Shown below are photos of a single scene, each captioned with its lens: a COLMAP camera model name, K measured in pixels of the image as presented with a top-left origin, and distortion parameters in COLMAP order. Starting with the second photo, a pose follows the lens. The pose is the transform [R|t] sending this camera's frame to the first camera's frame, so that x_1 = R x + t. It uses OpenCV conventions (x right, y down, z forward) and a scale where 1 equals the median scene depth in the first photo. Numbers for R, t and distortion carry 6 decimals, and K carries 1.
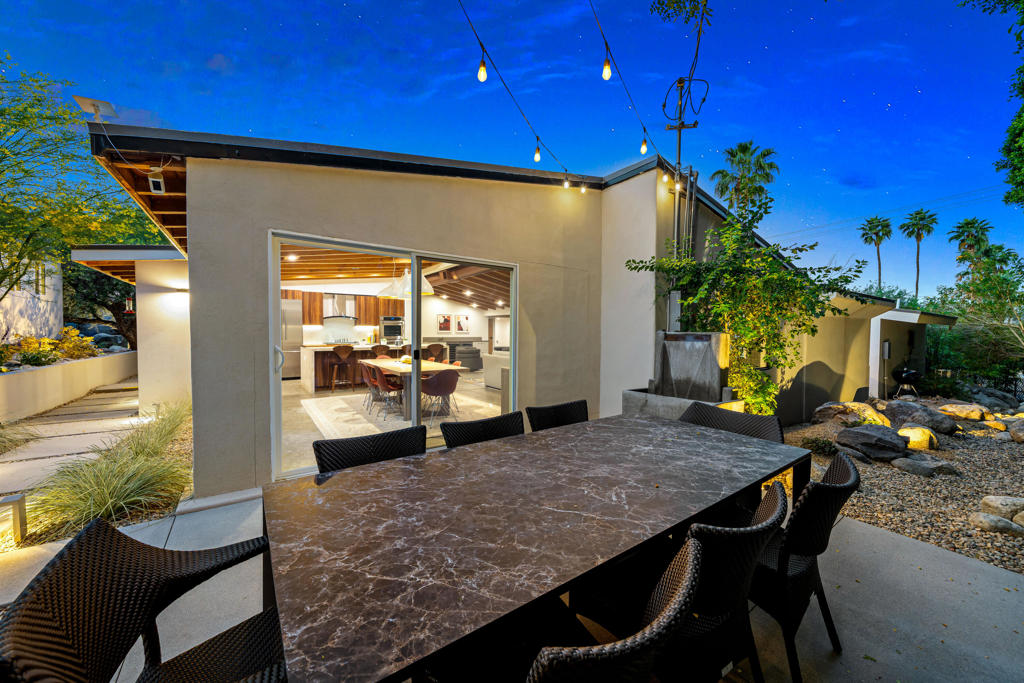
lens RADIAL K [[366.0, 0, 512.0], [0, 366.0, 341.5], [0, 0, 1]] dist [-0.001110, -0.000111]
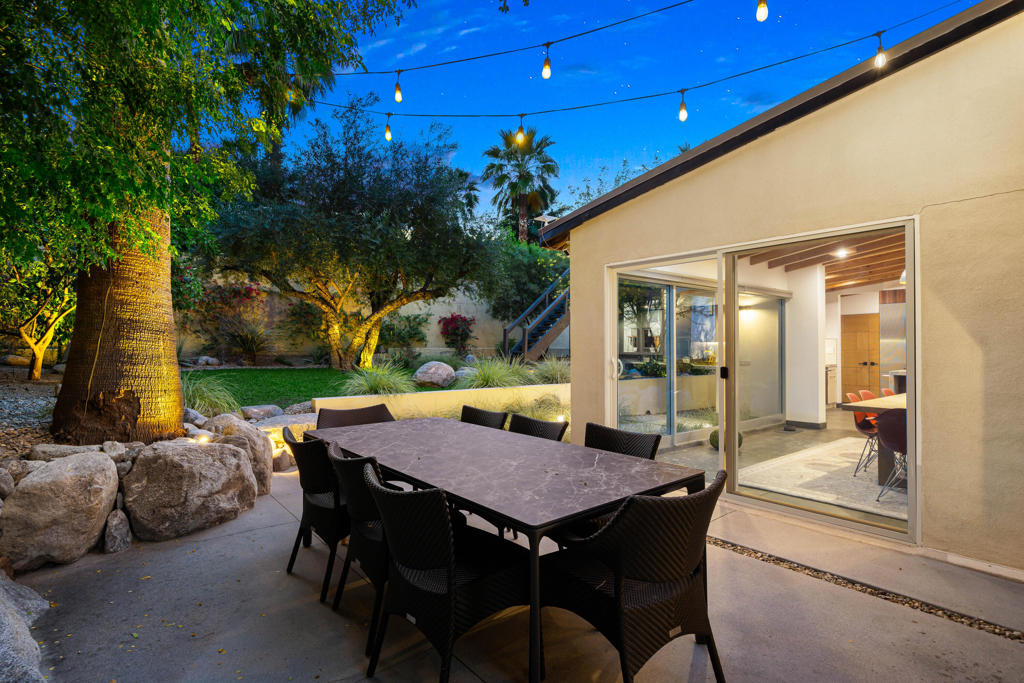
lens RADIAL K [[505.4, 0, 515.7], [0, 505.4, 342.6], [0, 0, 1]] dist [-0.000539, 0.000796]
pose [[0.076674, -0.015012, -0.996943, 0.698045], [-0.027530, 0.999474, -0.017167, 0.000251], [0.996676, 0.028762, 0.076220, 0.370782]]
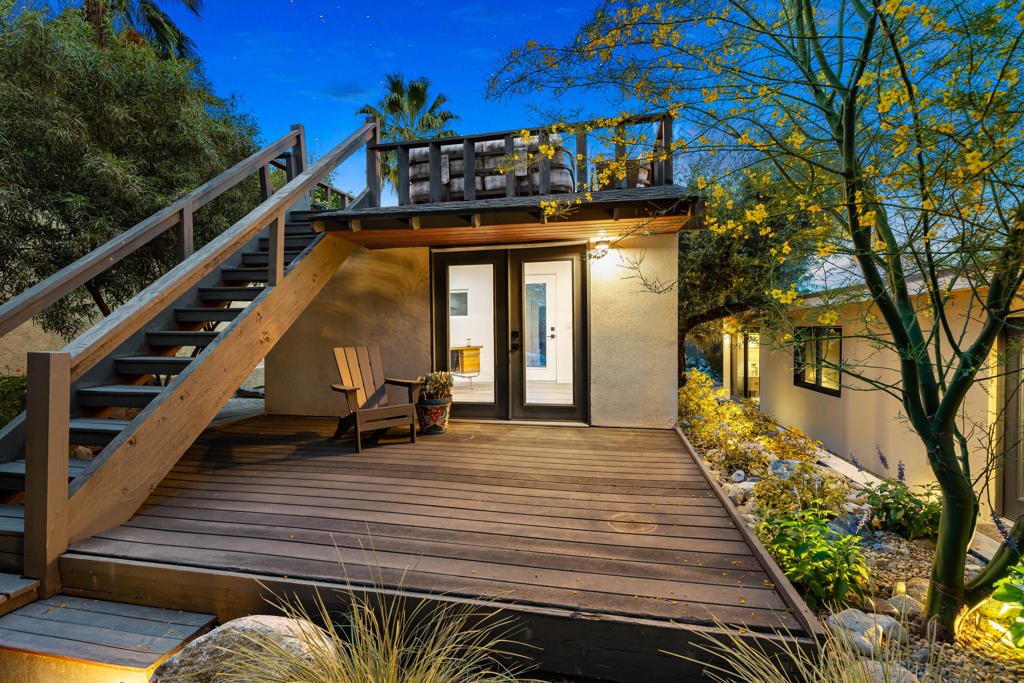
lens RADIAL K [[440.6, 0, 509.2], [0, 440.6, 344.4], [0, 0, 1]] dist [0.003118, 0.000551]
pose [[0.692761, 0.007822, -0.721124, -2.143184], [-0.007645, 0.999965, 0.003502, -0.181639], [0.721126, 0.003087, 0.692797, 0.759050]]
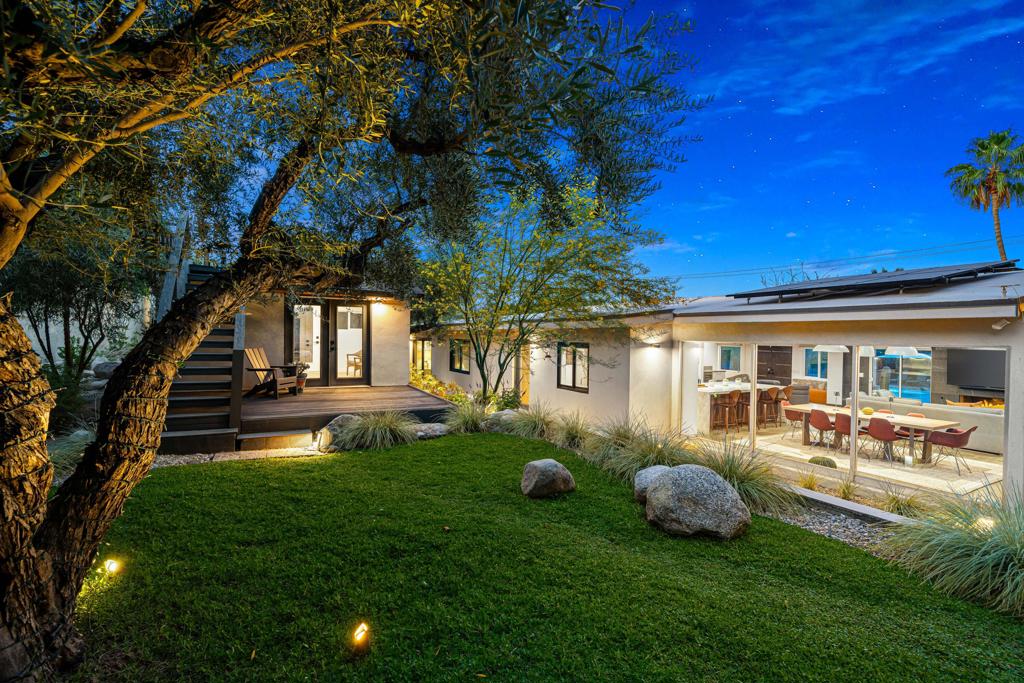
lens RADIAL K [[474.7, 0, 512.0], [0, 474.7, 341.5], [0, 0, 1]] dist [0.004844, 0.000008]
pose [[0.995867, 0.010768, -0.090181, -1.815573], [-0.012645, 0.999715, -0.020267, -0.171275], [0.089937, 0.021324, 0.995719, -0.842892]]
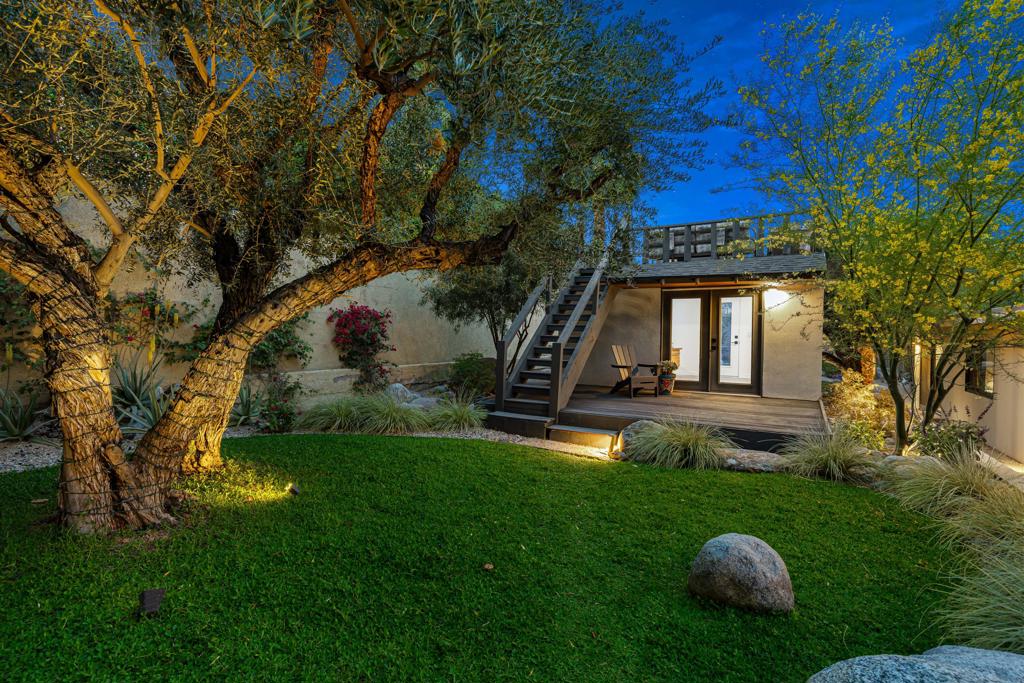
lens RADIAL K [[505.4, 0, 515.7], [0, 505.4, 342.6], [0, 0, 1]] dist [-0.000539, 0.000796]
pose [[0.438258, 0.009932, -0.898794, -1.334486], [-0.036739, 0.999301, -0.006871, -0.146582], [0.898098, 0.036032, 0.438317, -0.207342]]
